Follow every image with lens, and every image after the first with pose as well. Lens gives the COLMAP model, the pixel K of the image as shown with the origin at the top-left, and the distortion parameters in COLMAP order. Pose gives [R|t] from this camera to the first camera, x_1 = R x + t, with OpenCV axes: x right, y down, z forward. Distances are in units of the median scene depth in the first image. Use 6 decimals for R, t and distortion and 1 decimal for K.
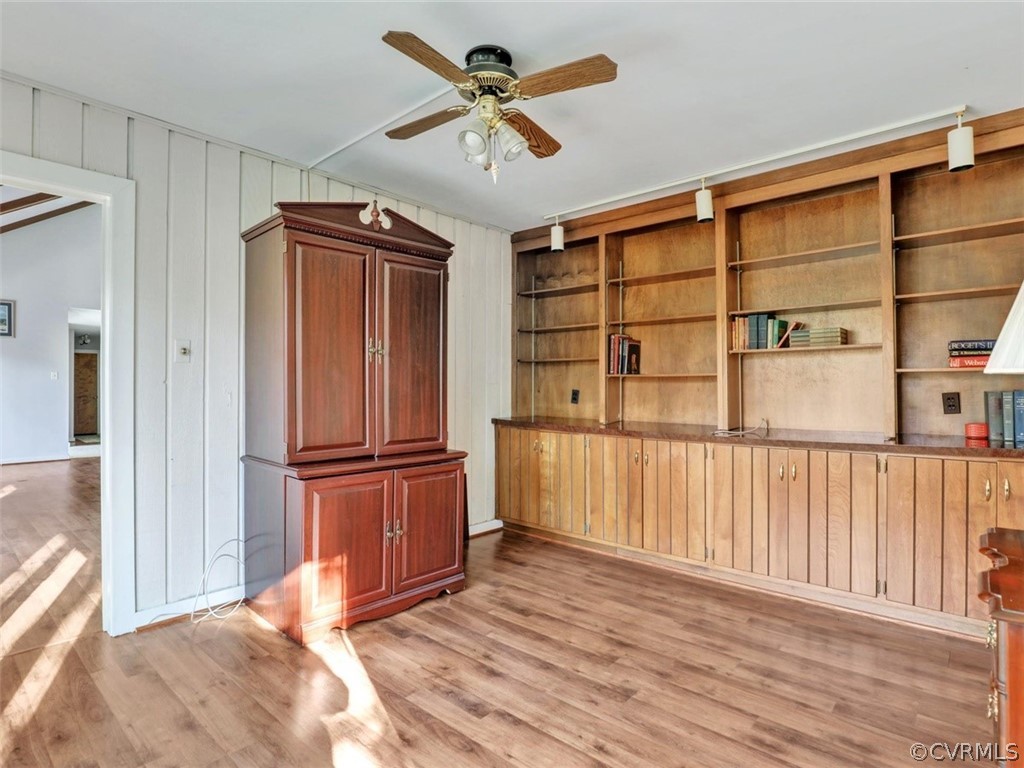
lens RADIAL K [[546.6, 0, 512.6], [0, 546.6, 382.5], [0, 0, 1]] dist [-0.027995, 0.001307]
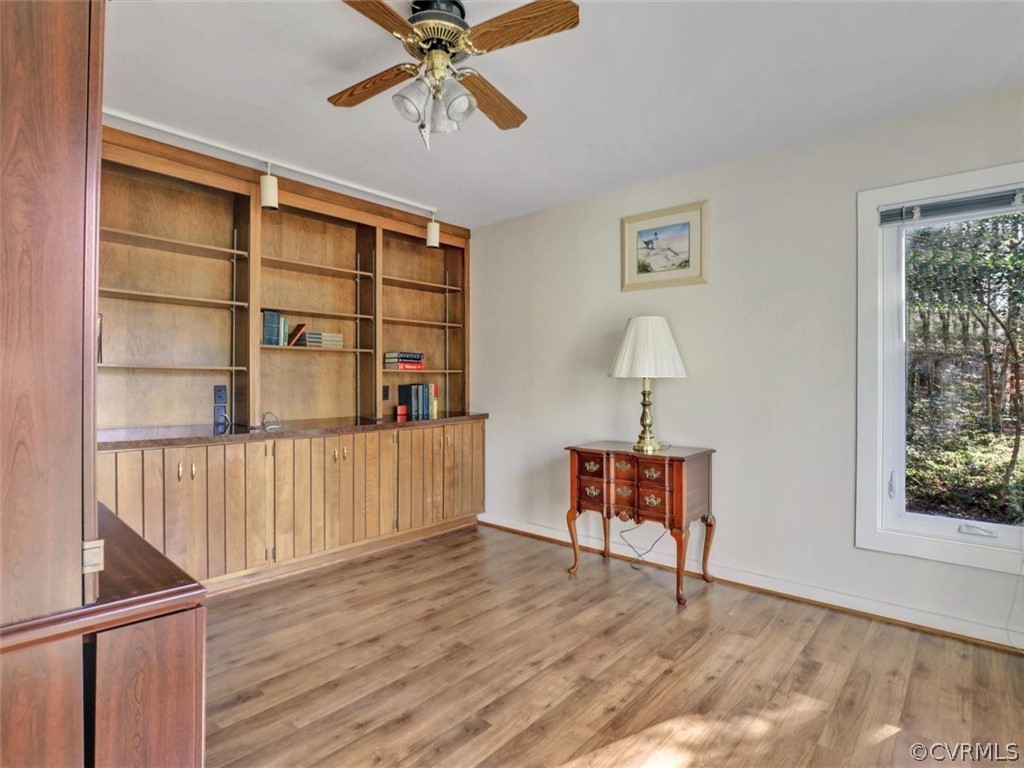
lens RADIAL K [[533.1, 0, 525.9], [0, 533.1, 383.1], [0, 0, 1]] dist [-0.016421, -0.000050]
pose [[-0.020085, -0.002656, 0.999795, -0.757063], [-0.012022, 0.999925, 0.002415, 0.002960], [-0.999726, -0.011971, -0.020116, 0.722988]]
